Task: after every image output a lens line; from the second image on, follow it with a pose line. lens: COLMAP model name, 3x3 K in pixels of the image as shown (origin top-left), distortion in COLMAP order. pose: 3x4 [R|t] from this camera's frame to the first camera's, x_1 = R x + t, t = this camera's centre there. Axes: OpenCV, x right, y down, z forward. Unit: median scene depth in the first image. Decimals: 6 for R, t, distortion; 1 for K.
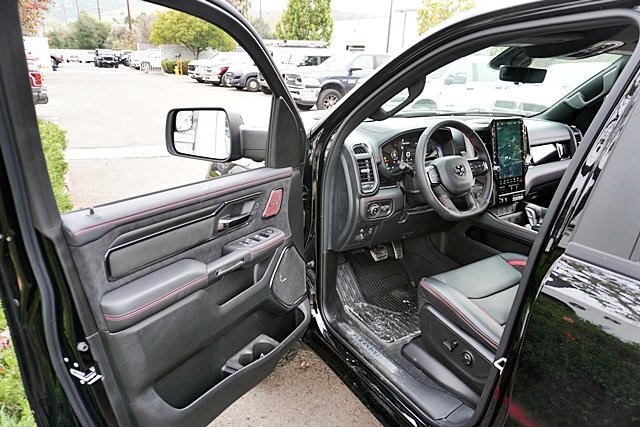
lens RADIAL K [[427.8, 0, 320.0], [0, 427.8, 213.5], [0, 0, 1]] dist [-0.054785, 0.039186]
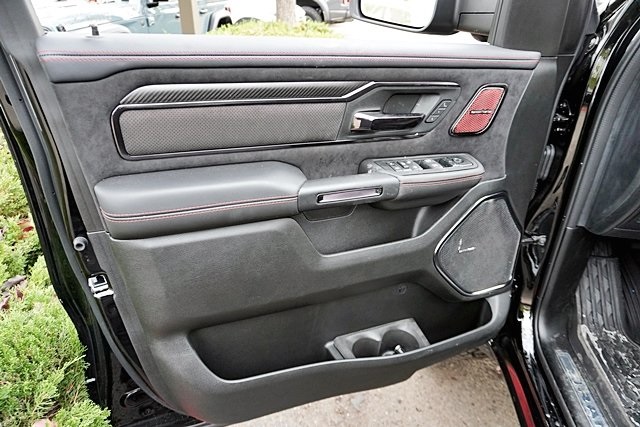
lens RADIAL K [[427.8, 0, 320.0], [0, 427.8, 213.5], [0, 0, 1]] dist [-0.054785, 0.039186]
pose [[0.788521, 0.284946, -0.545015, 0.061343], [-0.207259, 0.957472, 0.200727, 0.034609], [0.579033, -0.045318, 0.814044, 0.428215]]
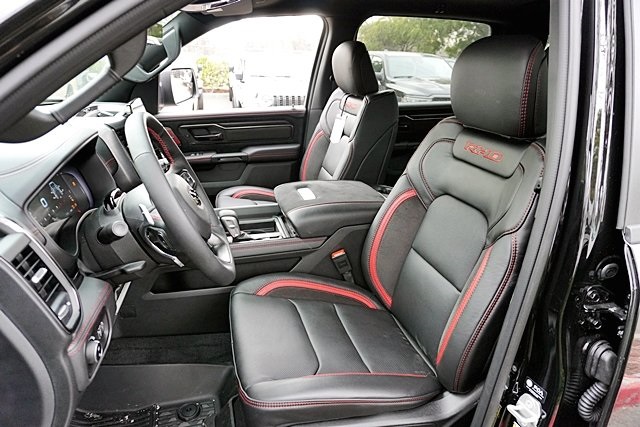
lens RADIAL K [[427.8, 0, 320.0], [0, 427.8, 213.5], [0, 0, 1]] dist [-0.054785, 0.039186]
pose [[0.267291, -0.340384, 0.901496, -0.157606], [0.298131, 0.918845, 0.258540, -0.194775], [-0.916337, 0.199658, 0.347078, 0.712138]]
